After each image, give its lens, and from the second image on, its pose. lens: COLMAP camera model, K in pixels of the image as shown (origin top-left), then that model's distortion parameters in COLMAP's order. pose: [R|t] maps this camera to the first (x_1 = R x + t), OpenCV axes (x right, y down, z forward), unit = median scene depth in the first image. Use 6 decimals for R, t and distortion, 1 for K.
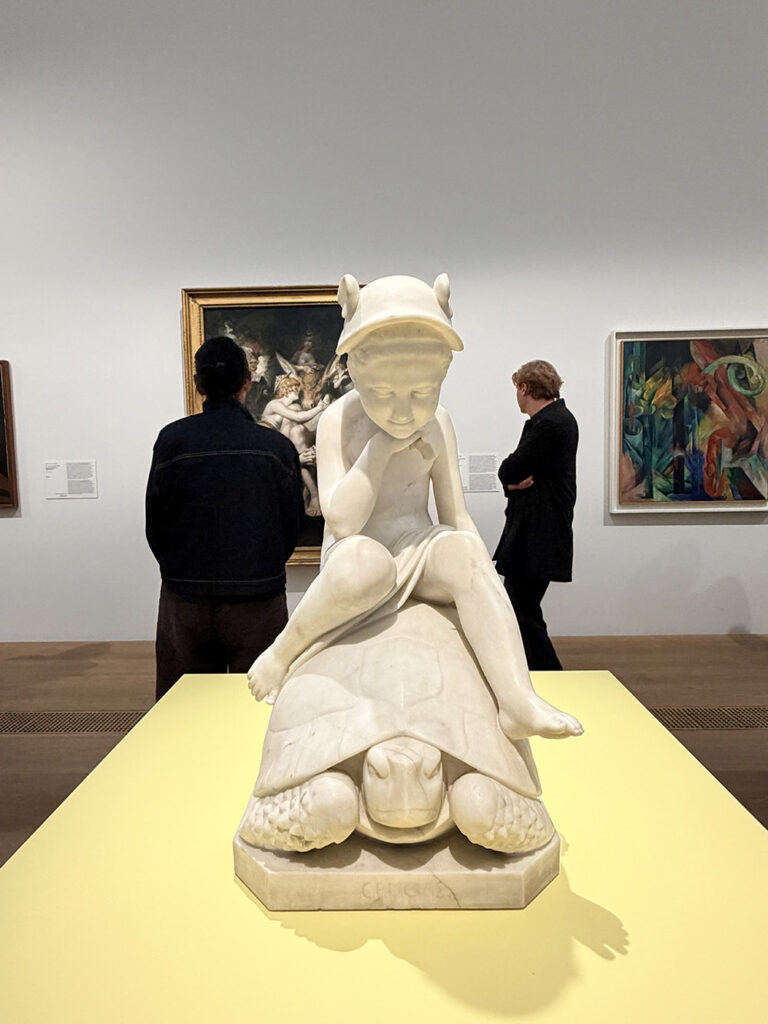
lens RADIAL K [[593.2, 0, 384.4], [0, 593.2, 510.9], [0, 0, 1]] dist [-0.004130, 0.000557]
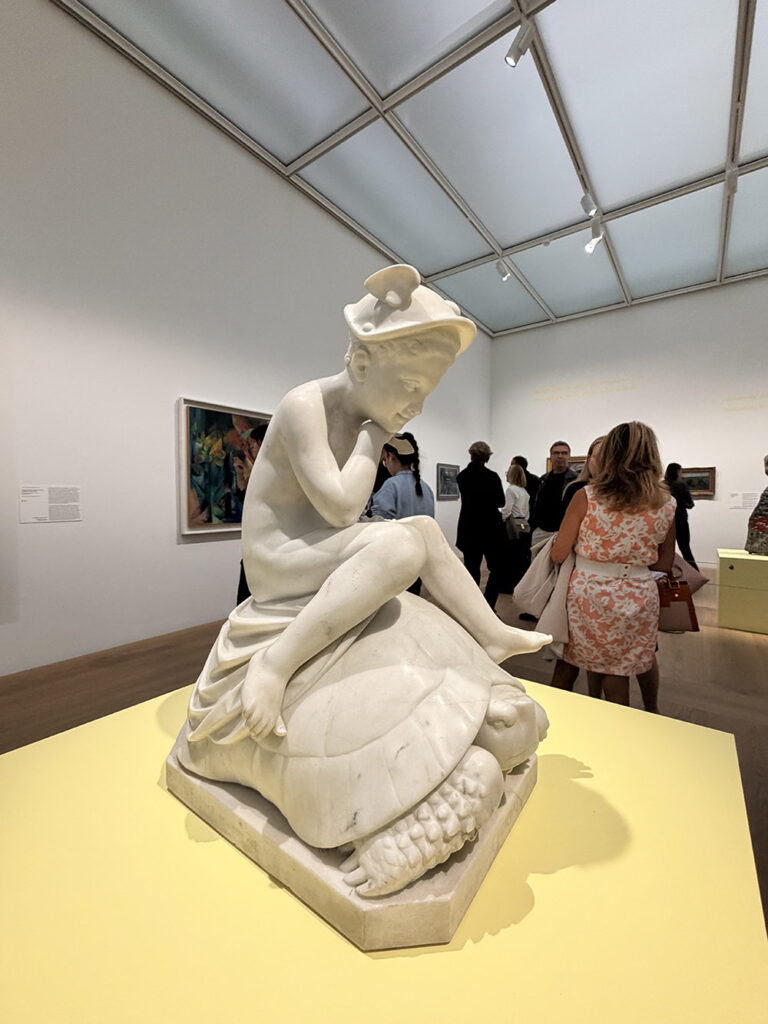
lens RADIAL K [[418.4, 0, 386.8], [0, 418.4, 508.4], [0, 0, 1]] dist [0.002377, 0.000040]
pose [[0.582244, -0.006865, 0.812985, -0.108408], [0.061931, 0.997433, -0.035931, 0.007505], [-0.810652, 0.071269, 0.581175, 0.097199]]
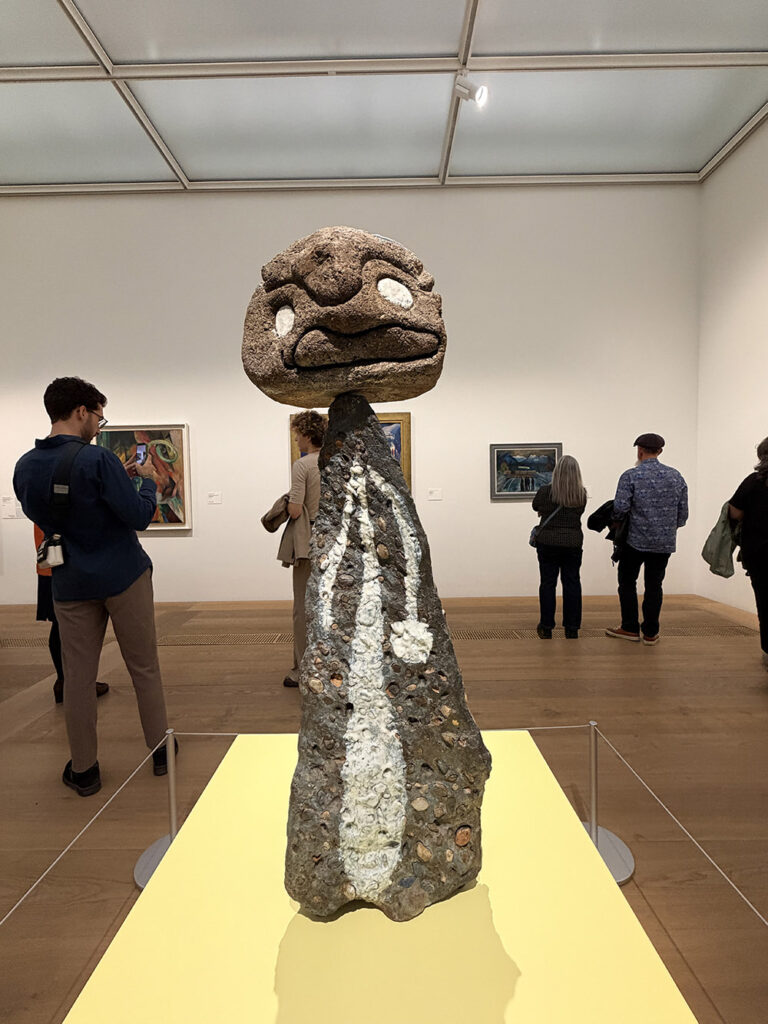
lens RADIAL K [[418.4, 0, 387.2], [0, 418.4, 512.3], [0, 0, 1]] dist [0.002377, 0.000040]
pose [[0.999577, -0.001864, 0.029031, 1.212972], [0.003053, 0.999156, -0.040970, 0.003026], [-0.028930, 0.041042, 0.998739, -0.236339]]
